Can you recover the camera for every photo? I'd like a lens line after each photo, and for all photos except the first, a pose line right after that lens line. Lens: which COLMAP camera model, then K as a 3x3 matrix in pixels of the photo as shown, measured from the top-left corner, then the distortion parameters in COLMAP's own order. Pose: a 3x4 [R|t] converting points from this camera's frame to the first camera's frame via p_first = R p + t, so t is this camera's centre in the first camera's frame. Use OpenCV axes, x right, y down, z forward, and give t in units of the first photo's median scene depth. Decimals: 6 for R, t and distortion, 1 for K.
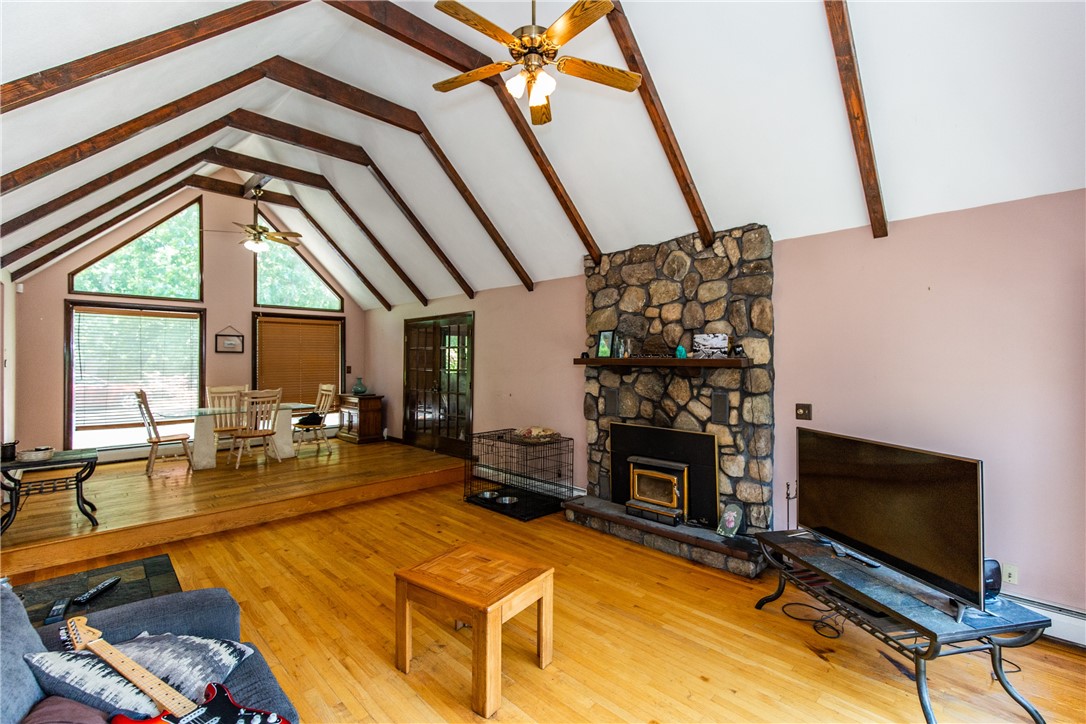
lens RADIAL K [[485.3, 0, 545.4], [0, 485.3, 358.2], [0, 0, 1]] dist [0.006560, -0.000587]
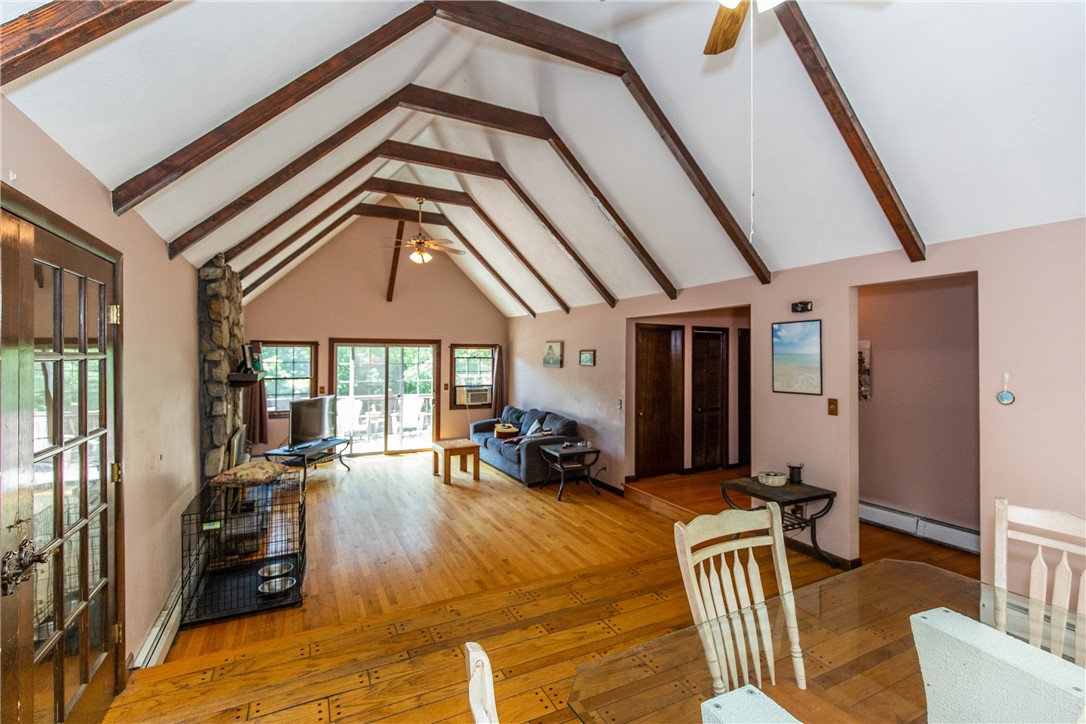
lens RADIAL K [[487.5, 0, 547.0], [0, 487.5, 344.9], [0, 0, 1]] dist [-0.000611, -0.000229]
pose [[-0.951681, 0.002929, 0.307074, -0.803132], [-0.005244, 0.999654, -0.025788, -0.036995], [-0.307043, -0.026153, -0.951336, 1.824195]]
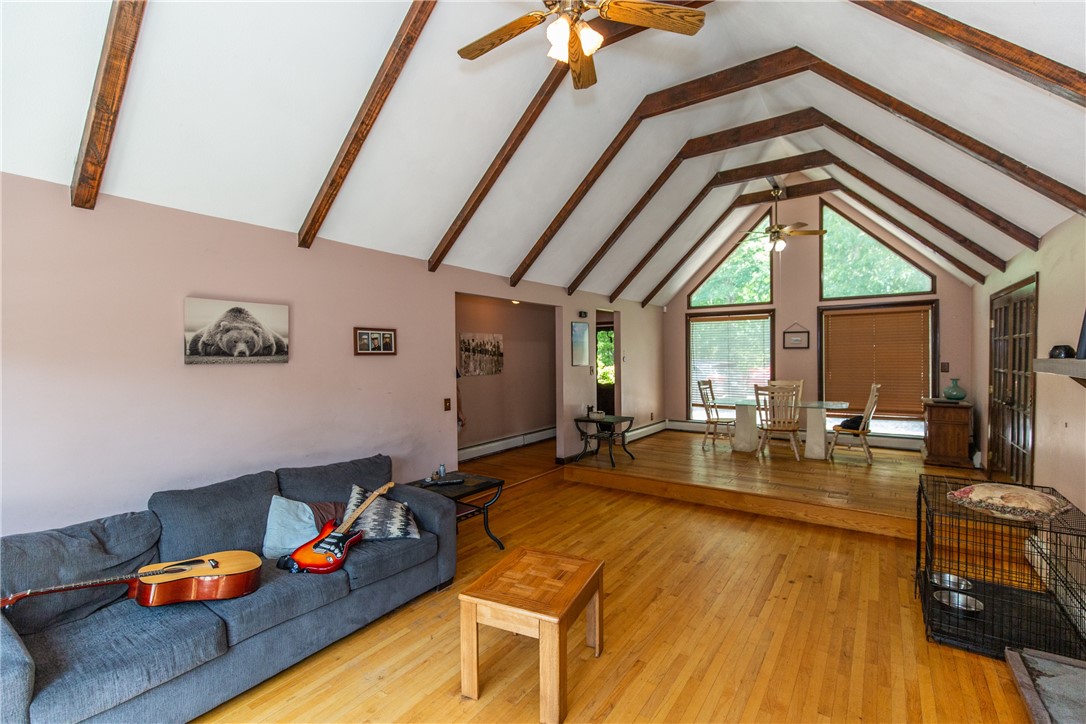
lens RADIAL K [[483.3, 0, 547.2], [0, 483.3, 358.2], [0, 0, 1]] dist [0.006955, -0.000256]
pose [[0.181652, 0.006812, -0.983339, 0.464505], [0.012054, 0.999885, 0.009153, -0.010842], [0.983289, -0.013516, 0.181549, 0.475111]]
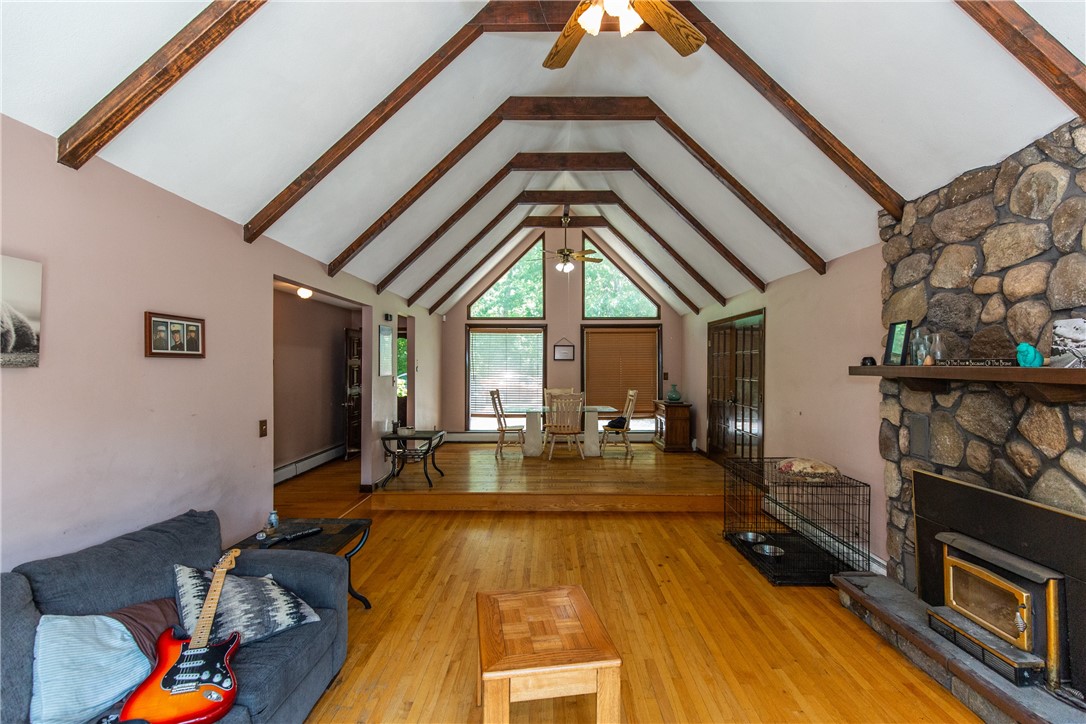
lens RADIAL K [[485.3, 0, 545.4], [0, 485.3, 358.2], [0, 0, 1]] dist [0.006560, -0.000587]
pose [[0.704730, -0.010280, -0.709401, 0.256096], [0.002010, 0.999920, -0.012494, -0.003153], [0.709472, 0.007379, 0.704695, 0.233273]]
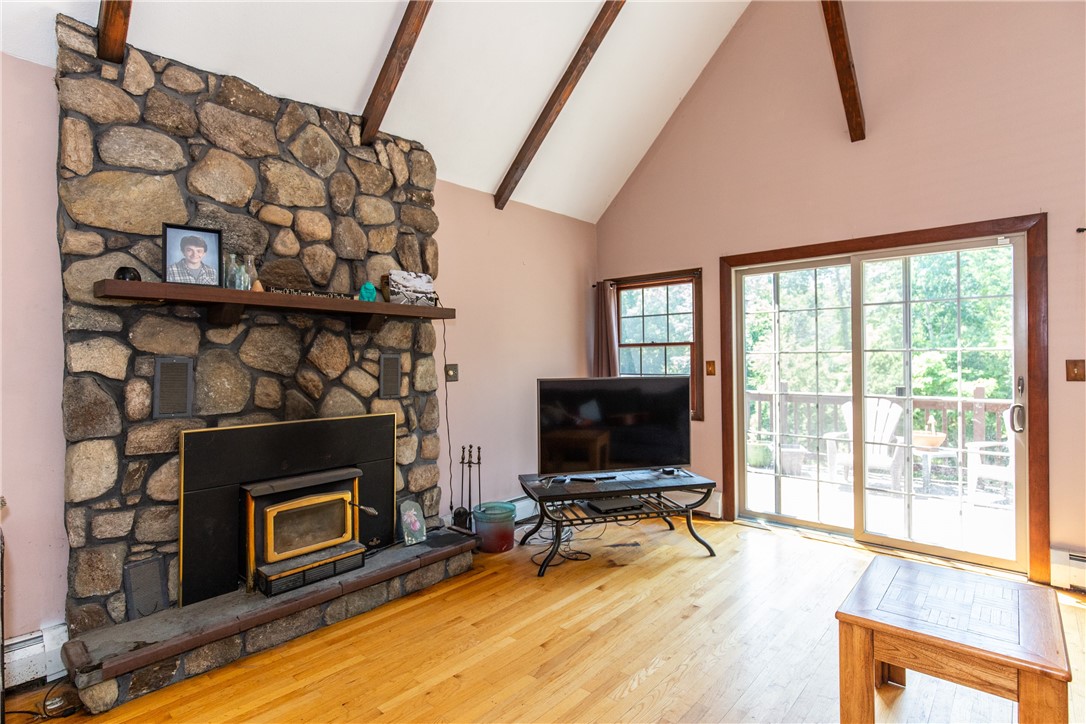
lens RADIAL K [[545.0, 0, 545.7], [0, 545.0, 357.6], [0, 0, 1]] dist [0.000707, 0.000664]
pose [[-0.060761, 0.000667, 0.998152, -0.411791], [0.003561, 0.999994, -0.000452, 0.067424], [-0.998146, 0.003527, -0.060763, 0.722397]]
